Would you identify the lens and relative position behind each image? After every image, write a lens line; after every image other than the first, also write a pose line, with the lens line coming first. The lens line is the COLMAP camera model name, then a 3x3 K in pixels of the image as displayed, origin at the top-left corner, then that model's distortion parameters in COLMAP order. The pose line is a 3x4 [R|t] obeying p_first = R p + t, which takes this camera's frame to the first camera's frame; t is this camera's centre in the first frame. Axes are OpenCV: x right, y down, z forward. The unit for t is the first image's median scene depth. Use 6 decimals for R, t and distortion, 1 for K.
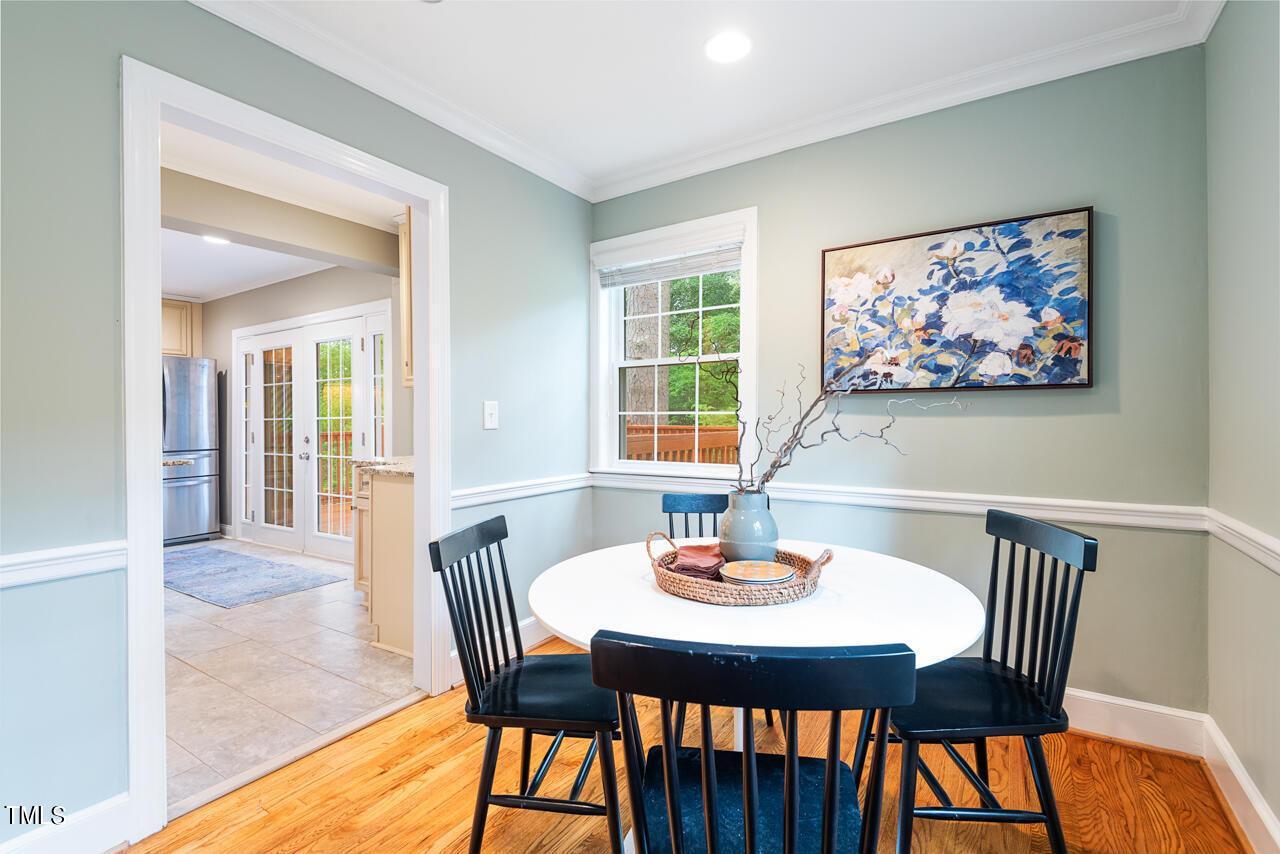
lens RADIAL K [[578.9, 0, 643.5], [0, 578.9, 425.3], [0, 0, 1]] dist [0.022920, -0.014402]
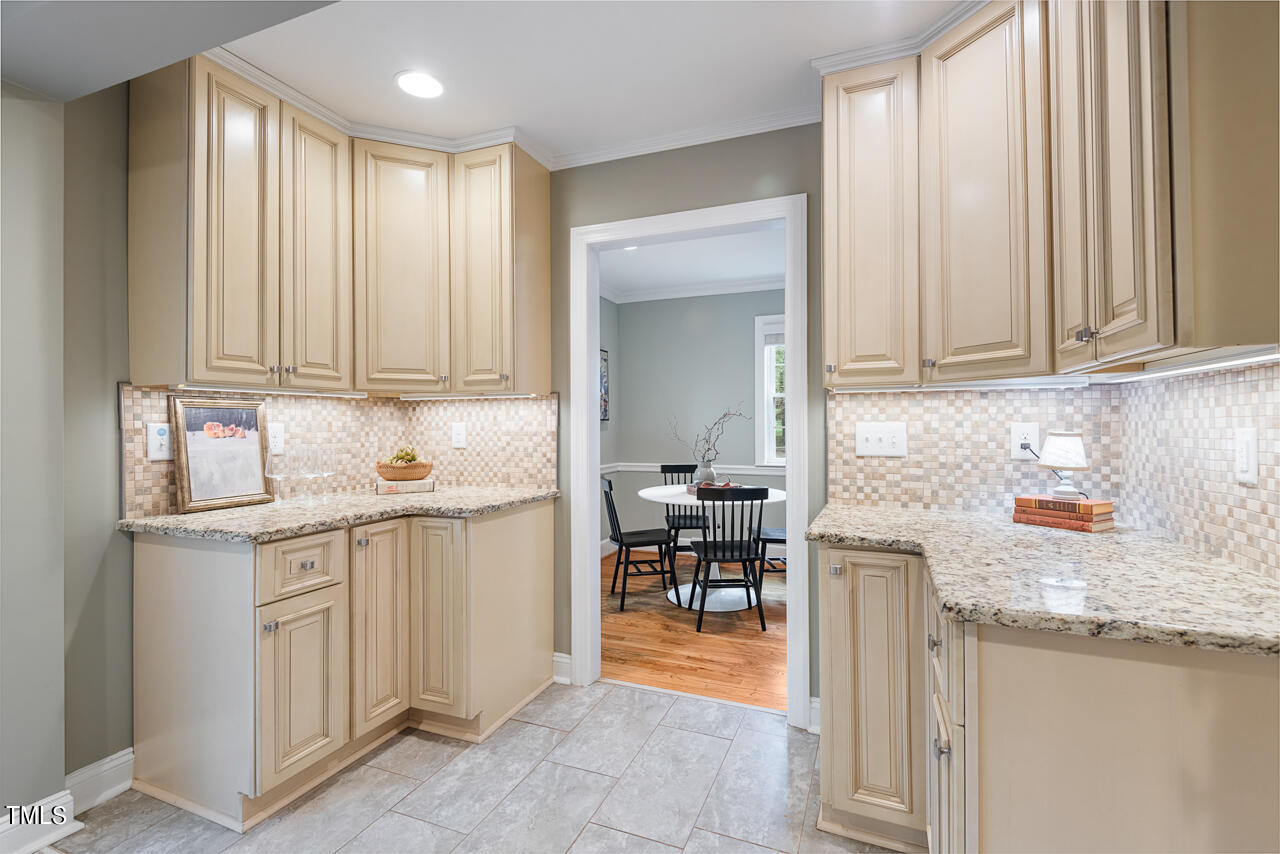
lens RADIAL K [[578.9, 0, 628.2], [0, 578.9, 422.7], [0, 0, 1]] dist [0.022920, -0.014402]
pose [[-0.167249, 0.006960, 0.985890, -1.651854], [0.019463, 0.999804, -0.003757, -0.043740], [-0.985723, 0.018560, -0.167352, 1.227479]]
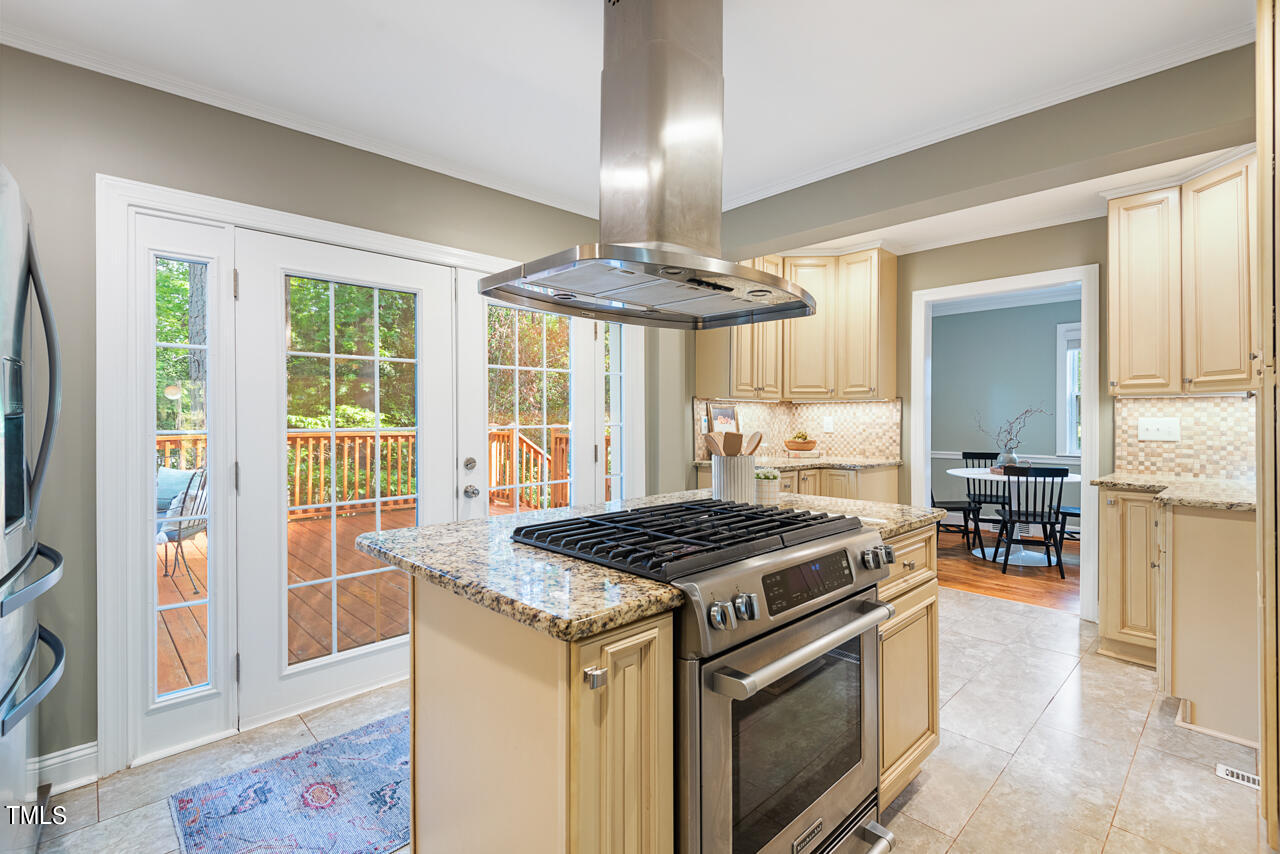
lens RADIAL K [[578.9, 0, 636.8], [0, 578.9, 418.4], [0, 0, 1]] dist [0.022920, -0.014402]
pose [[0.238919, 0.005638, 0.971023, -2.495454], [0.010599, 0.999908, -0.008413, -0.039965], [-0.970982, 0.012302, 0.238837, 1.563334]]
